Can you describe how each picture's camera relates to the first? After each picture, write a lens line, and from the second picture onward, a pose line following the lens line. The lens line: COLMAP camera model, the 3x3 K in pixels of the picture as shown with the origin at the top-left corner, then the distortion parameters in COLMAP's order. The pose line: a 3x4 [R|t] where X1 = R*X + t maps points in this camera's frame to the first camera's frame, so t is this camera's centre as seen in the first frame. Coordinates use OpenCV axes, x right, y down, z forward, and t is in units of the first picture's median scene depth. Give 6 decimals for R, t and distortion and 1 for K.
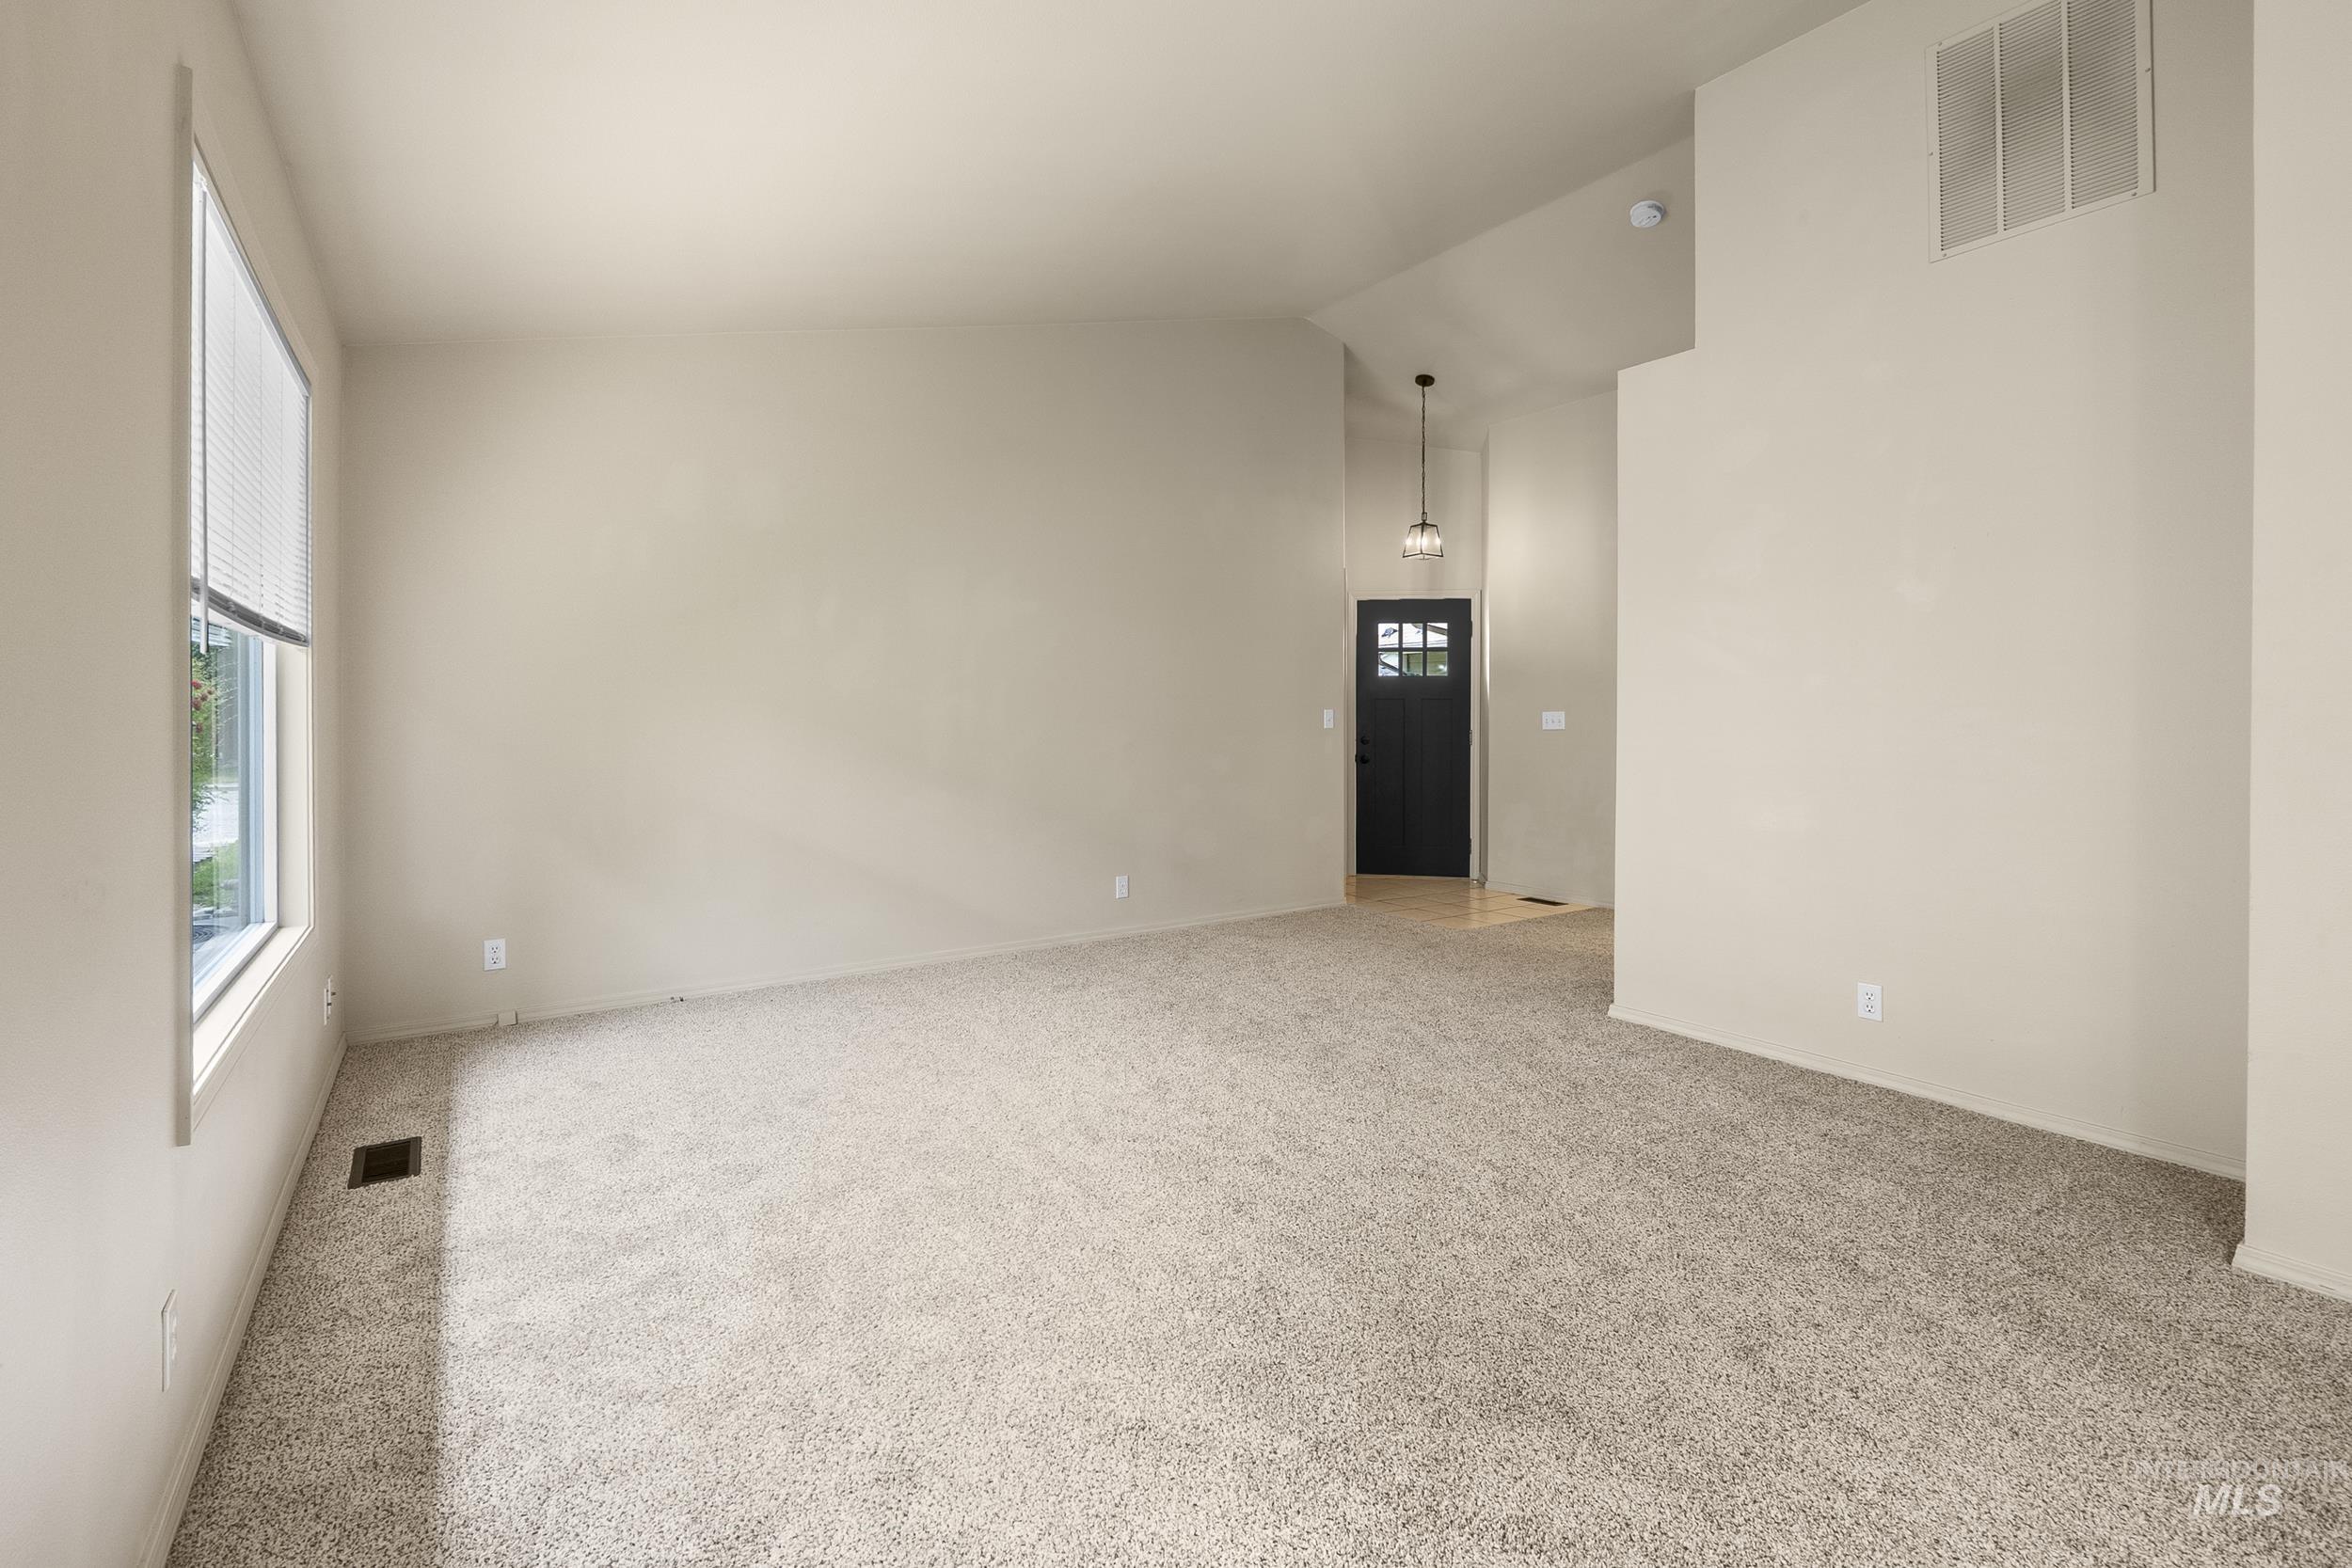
lens RADIAL K [[1005.8, 0, 1173.0], [0, 1005.8, 717.4], [0, 0, 1]] dist [-0.003719, -0.000078]
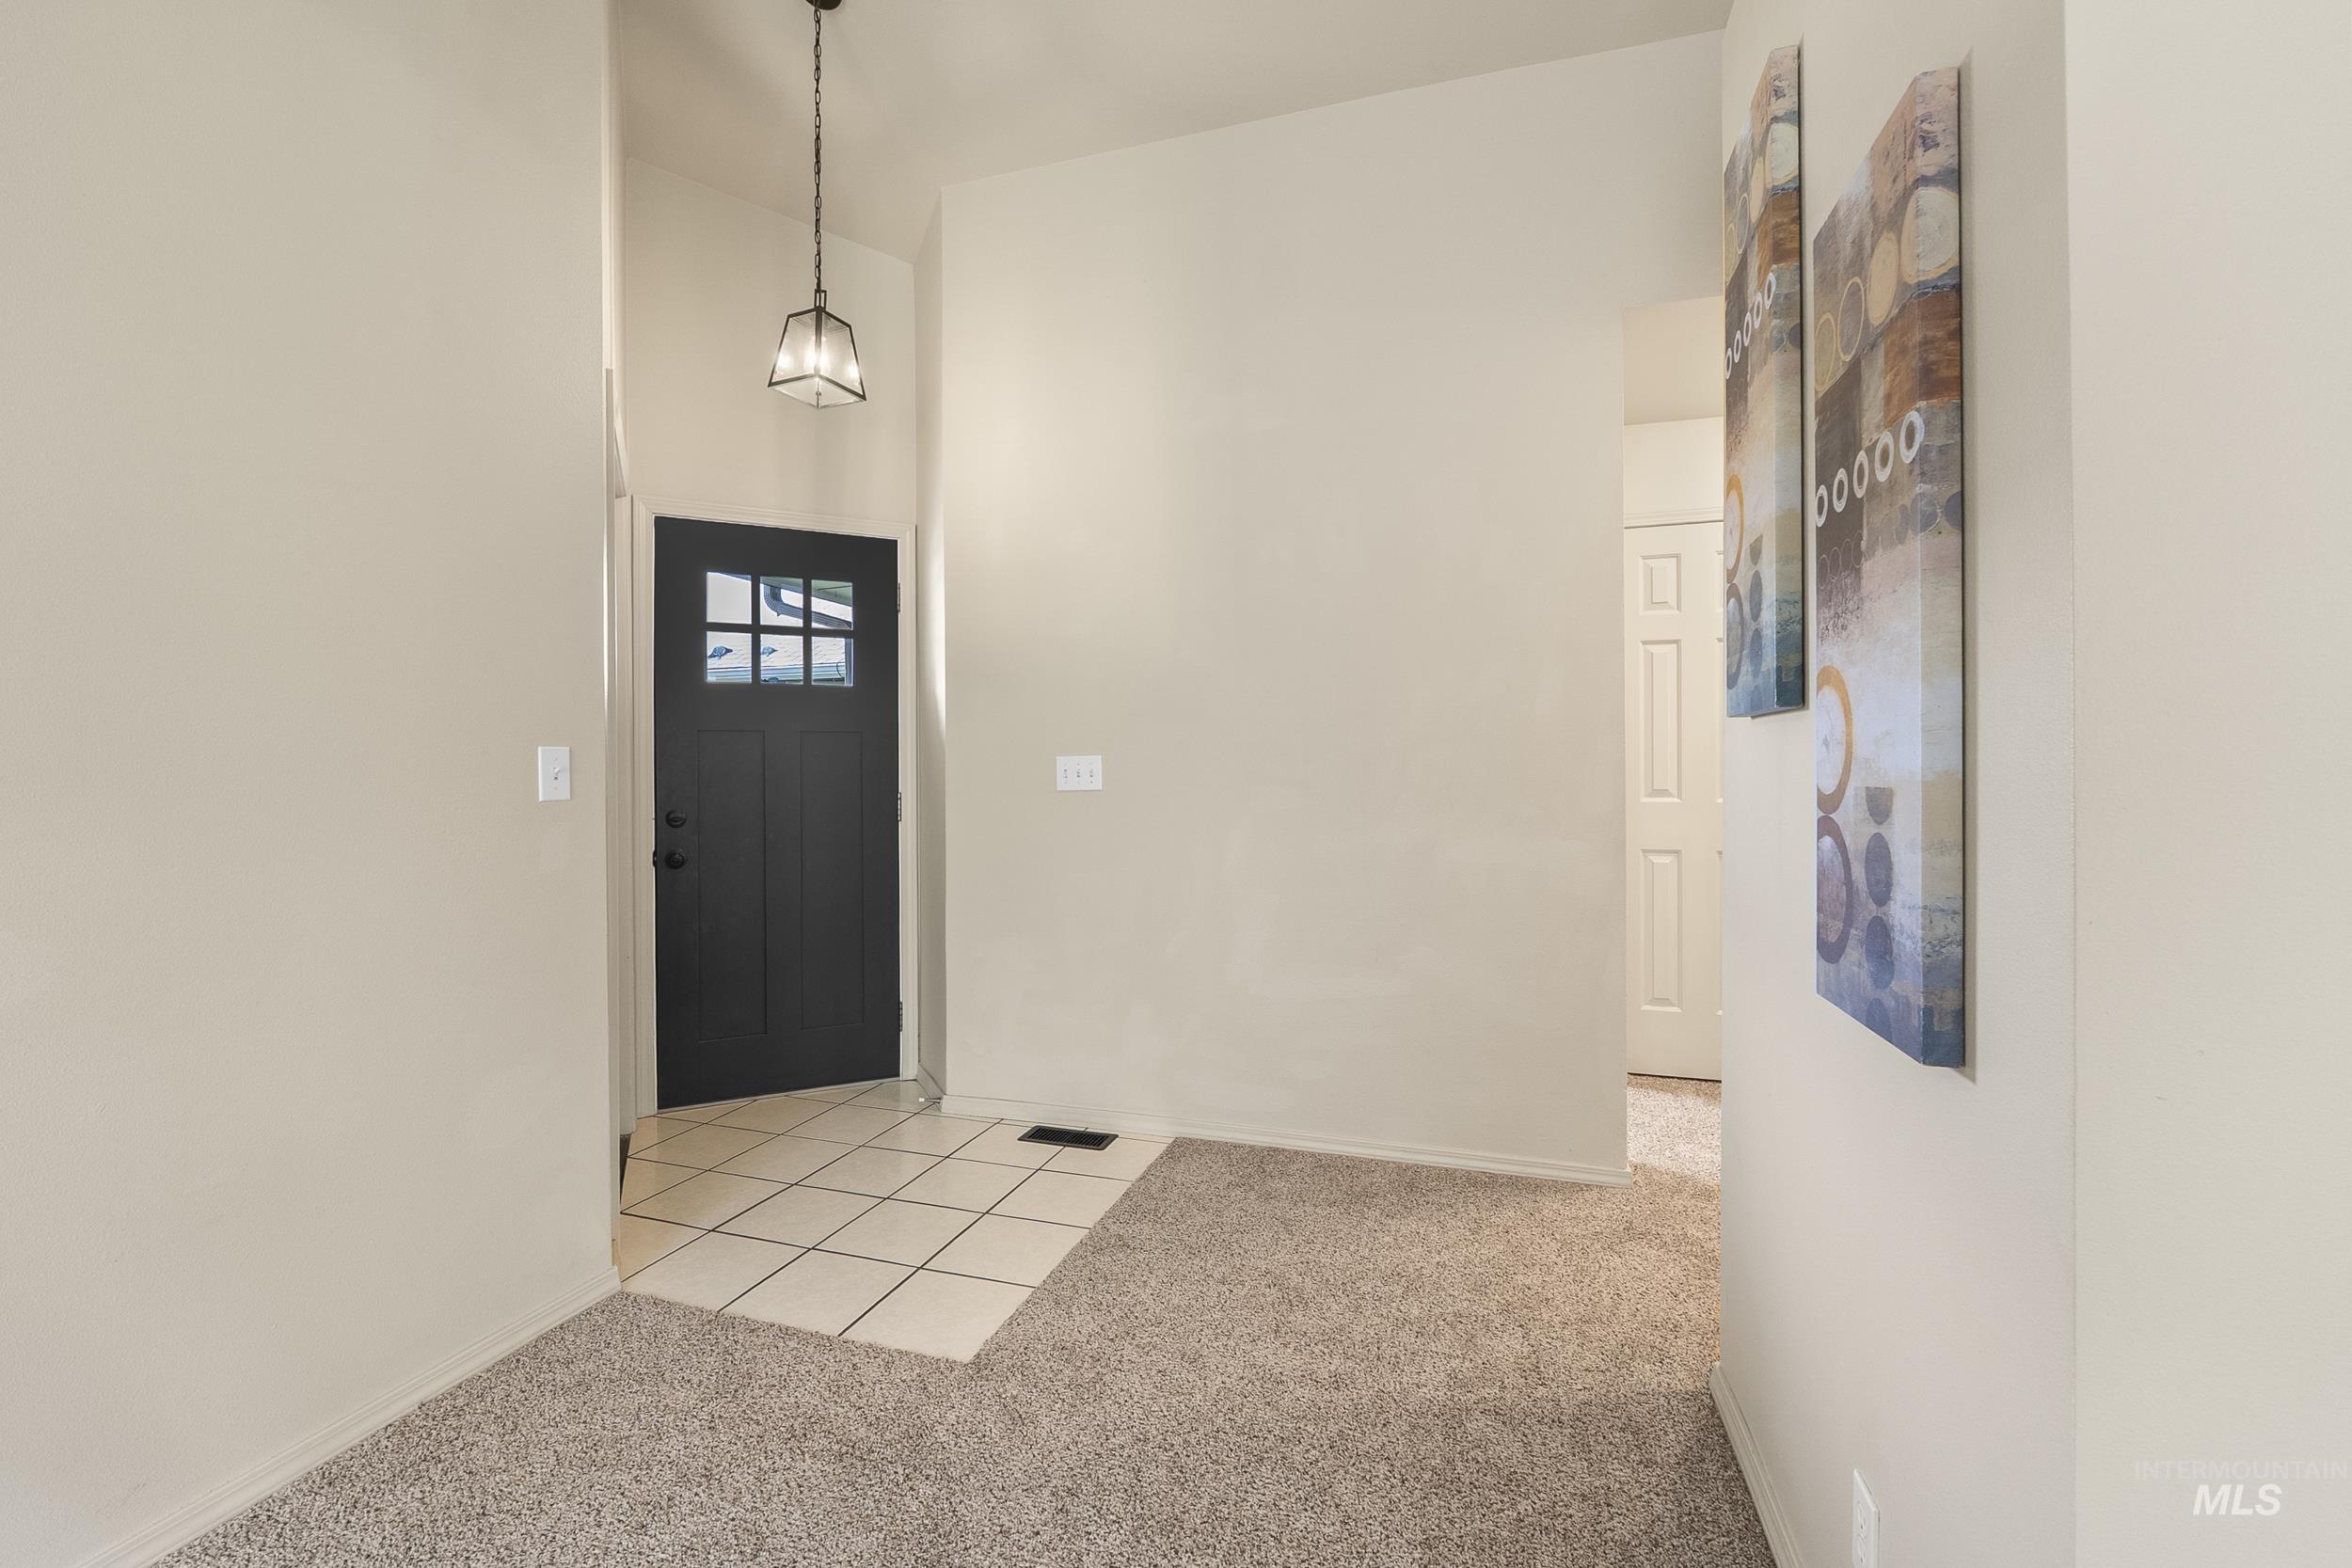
lens RADIAL K [[1005.8, 0, 1181.5], [0, 1005.8, 771.0], [0, 0, 1]] dist [-0.003719, -0.000078]
pose [[0.799866, -0.005822, 0.600150, 0.100752], [0.003744, 0.999982, 0.004712, 0.000080], [-0.600166, -0.001522, 0.799874, 0.497186]]
